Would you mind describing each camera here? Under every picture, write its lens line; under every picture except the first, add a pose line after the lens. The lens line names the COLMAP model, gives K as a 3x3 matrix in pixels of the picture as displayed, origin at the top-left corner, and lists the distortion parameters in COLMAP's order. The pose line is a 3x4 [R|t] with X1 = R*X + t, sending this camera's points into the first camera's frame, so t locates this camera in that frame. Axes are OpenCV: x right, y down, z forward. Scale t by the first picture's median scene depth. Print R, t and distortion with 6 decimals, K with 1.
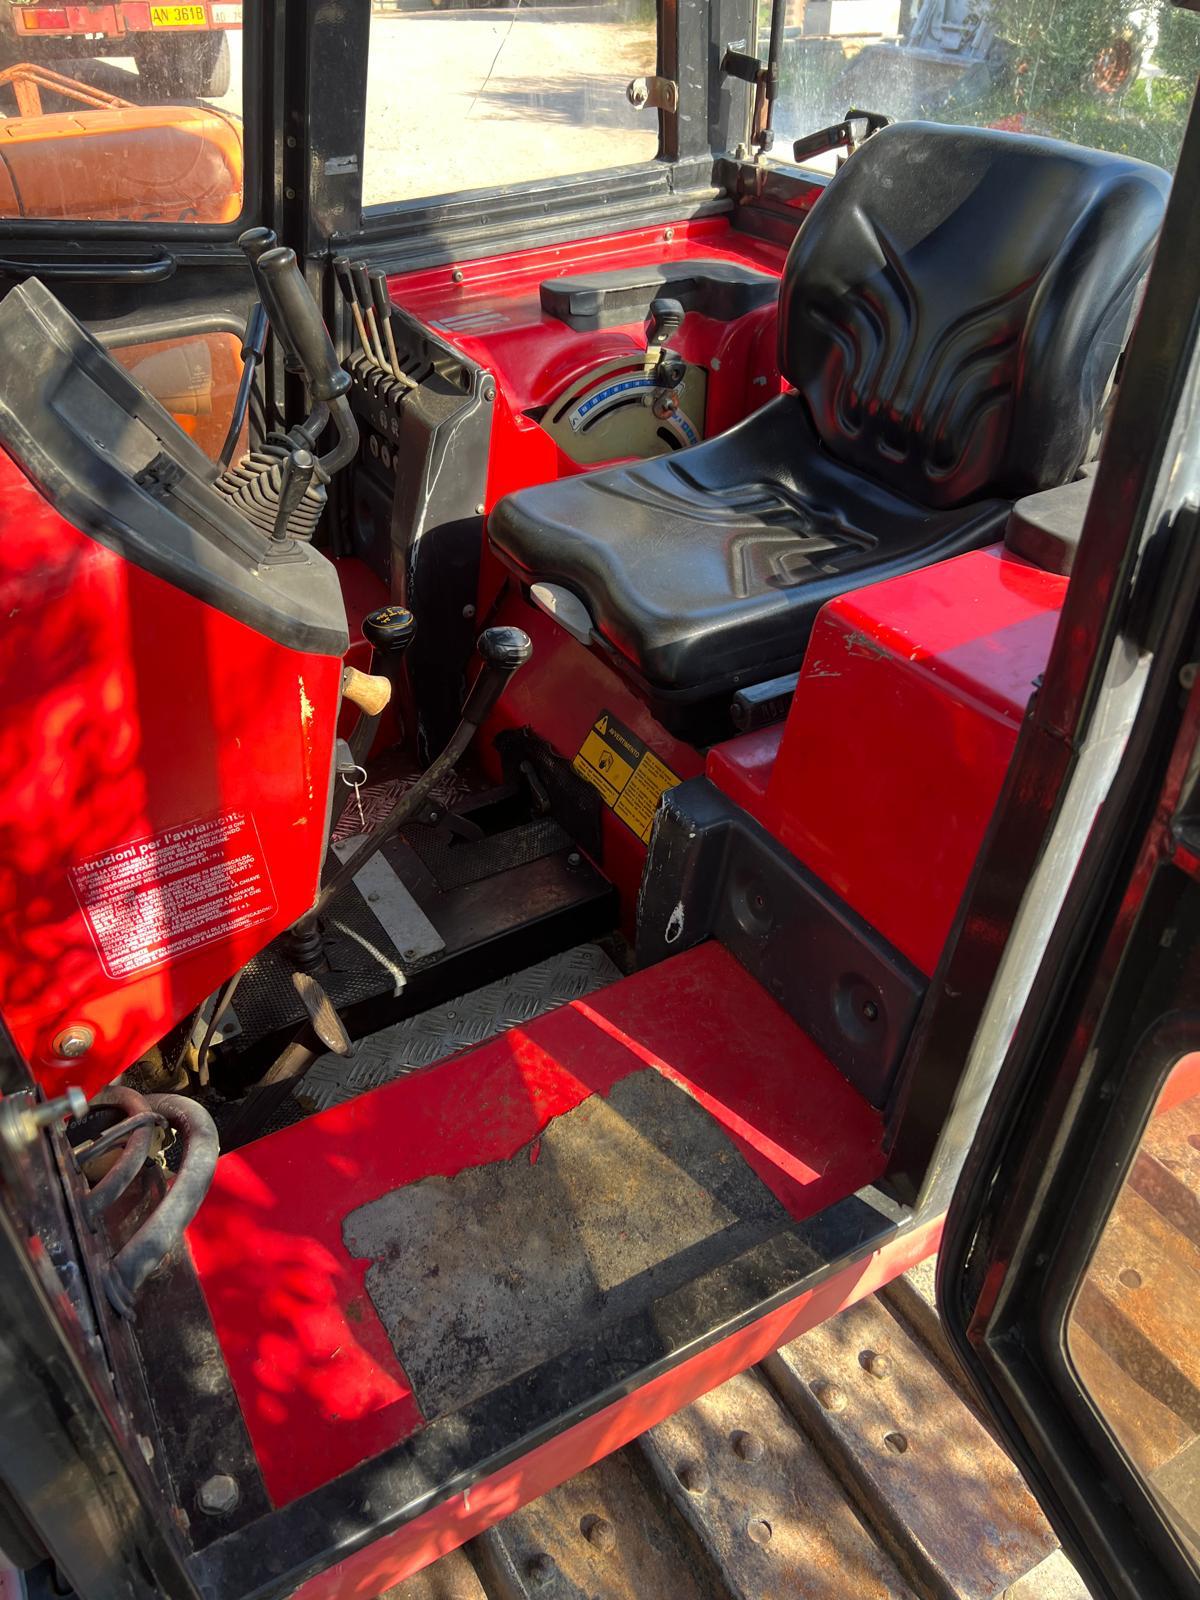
lens RADIAL K [[1213.8, 0, 600.0], [0, 1213.8, 800.0], [0, 0, 1]] dist [0.029933, -0.003380]
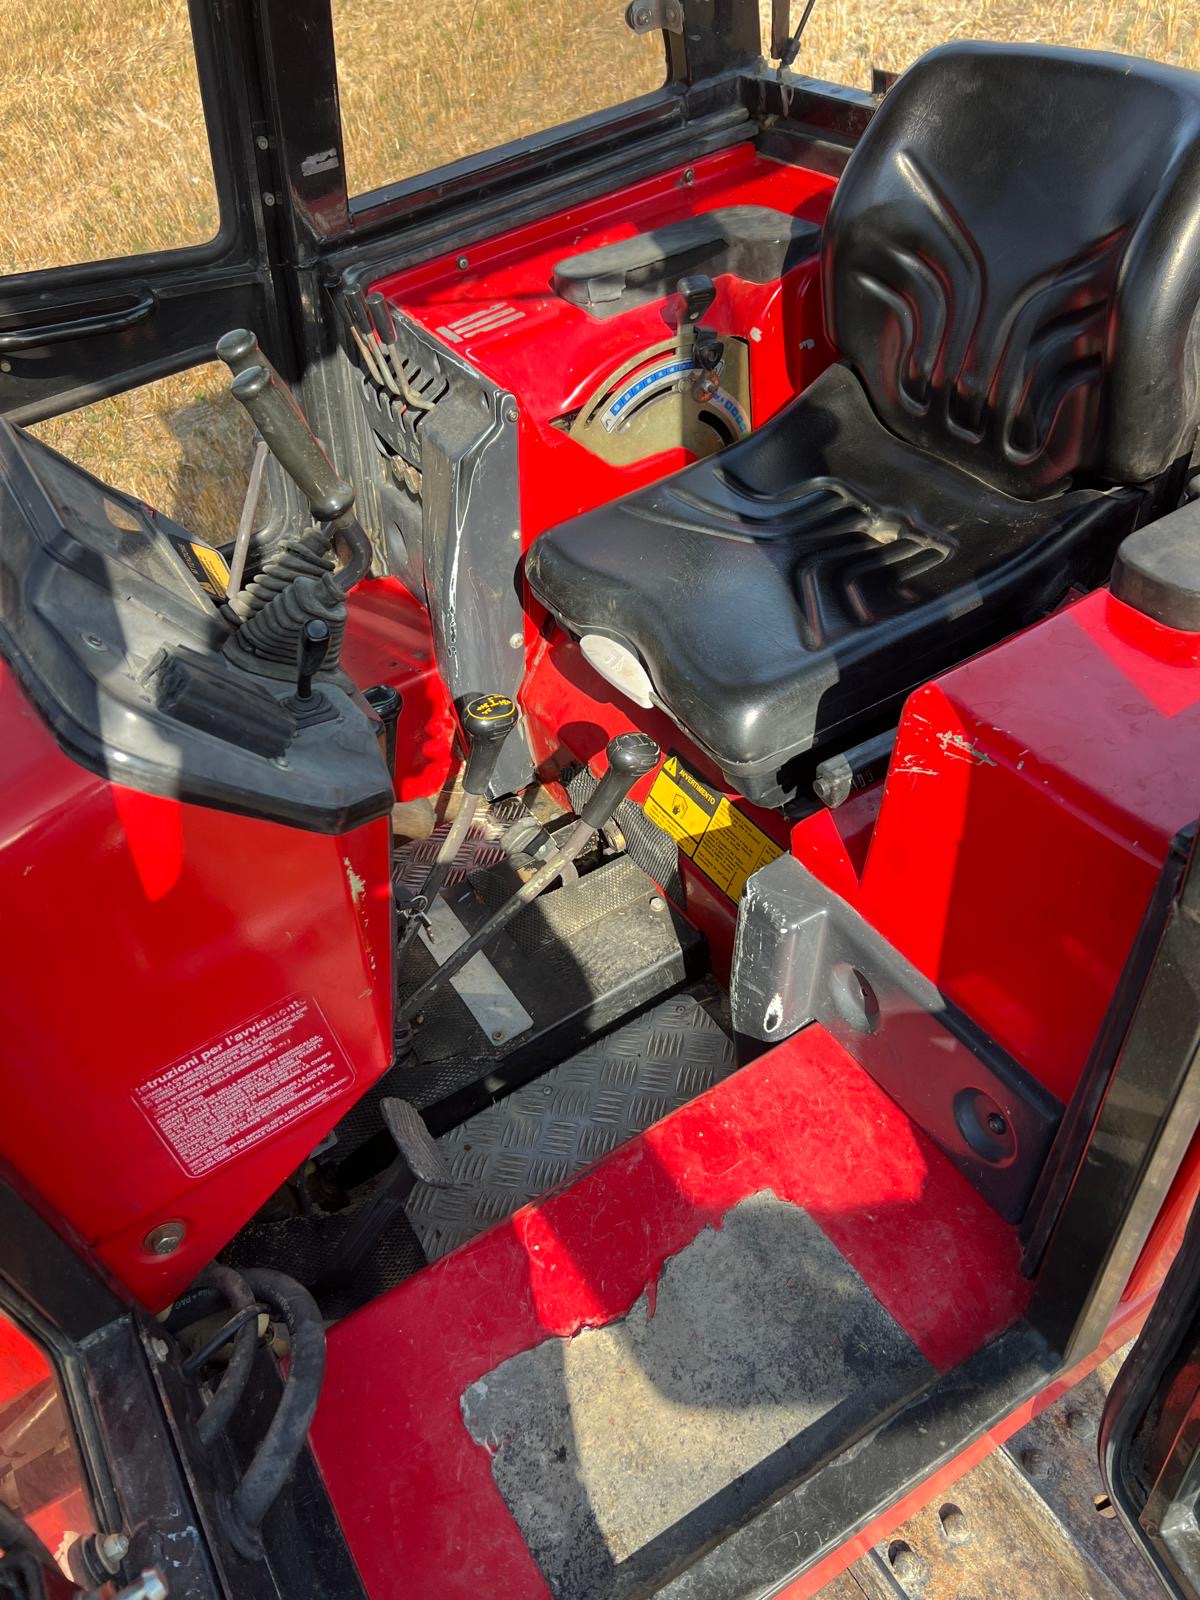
lens RADIAL K [[1230.5, 0, 608.5], [0, 1230.5, 845.1], [0, 0, 1]] dist [0.030526, -0.008941]
pose [[0.993053, -0.100525, -0.061165, 0.006964], [0.106811, 0.988166, 0.110085, -0.147014], [0.049374, -0.115853, 0.992038, 0.066926]]
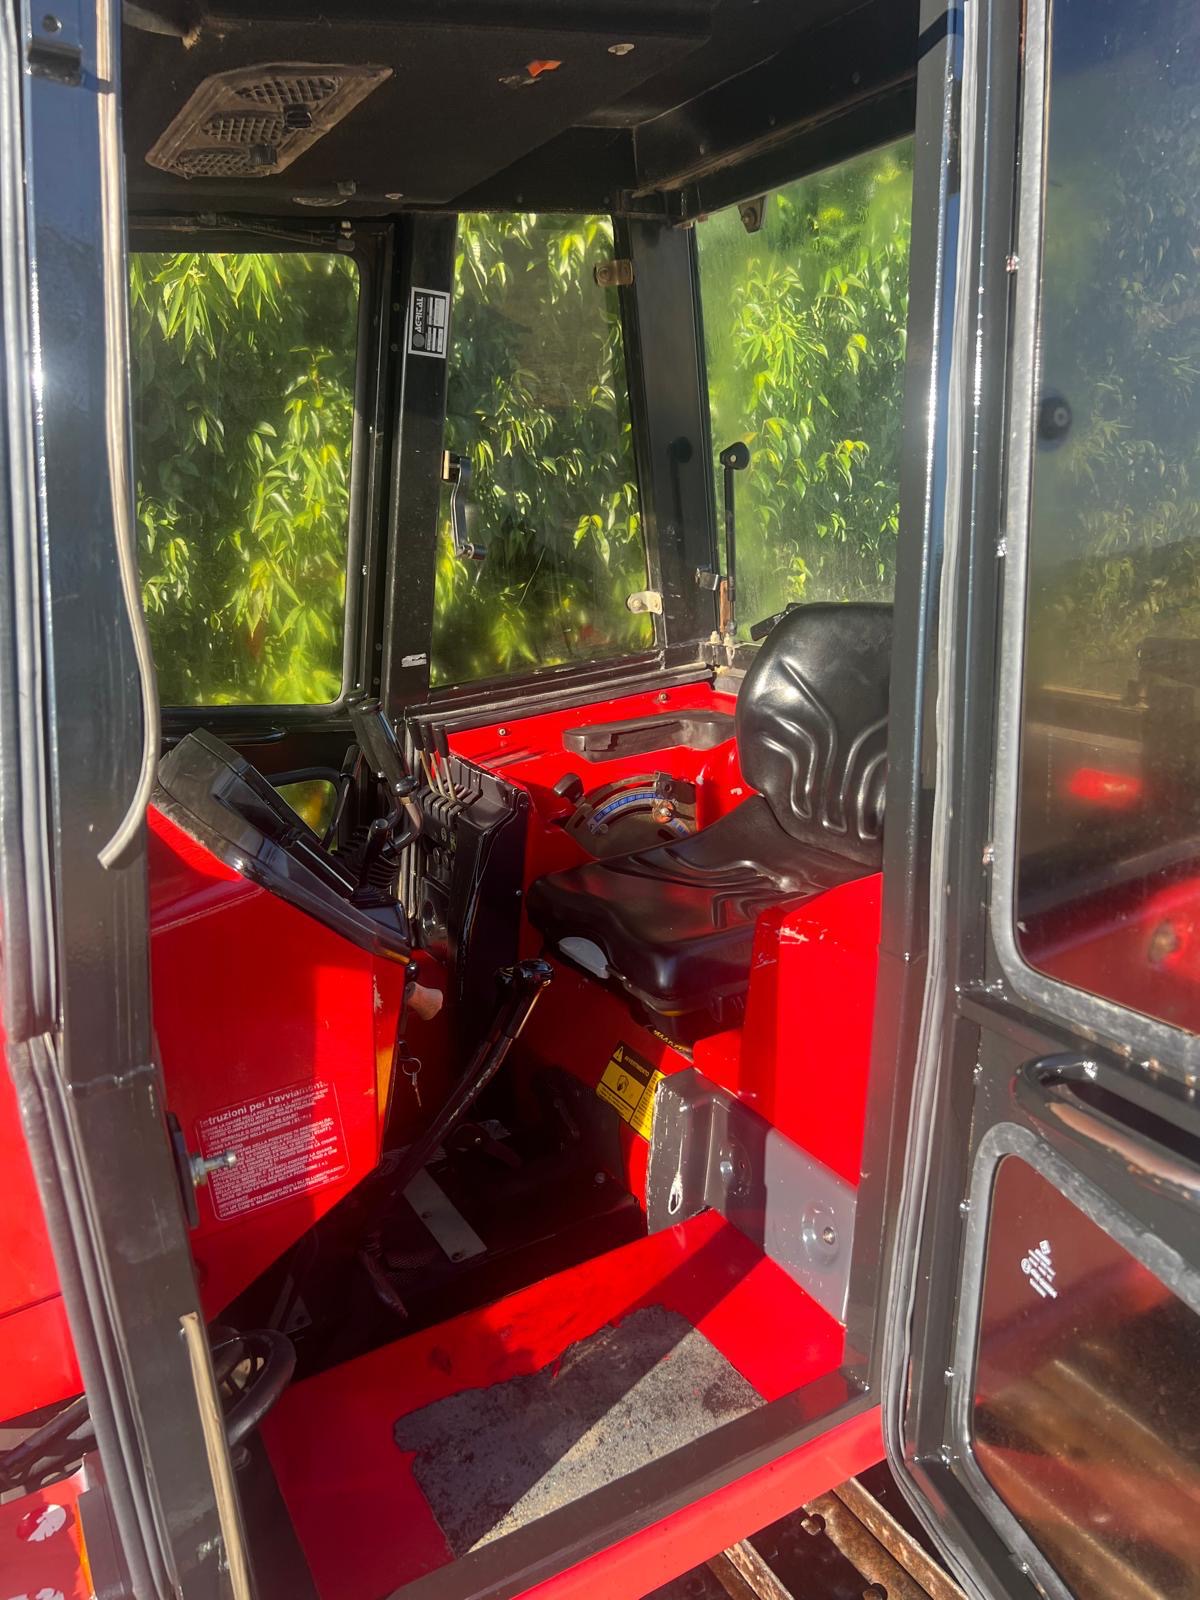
lens RADIAL K [[1182.0, 0, 631.0], [0, 1182.0, 796.6], [0, 0, 1]] dist [0.001273, -0.001915]
pose [[0.998484, -0.053775, -0.011750, 0.053596], [0.045864, 0.930830, -0.362564, 0.160262], [0.030434, 0.361476, 0.931885, -0.235974]]
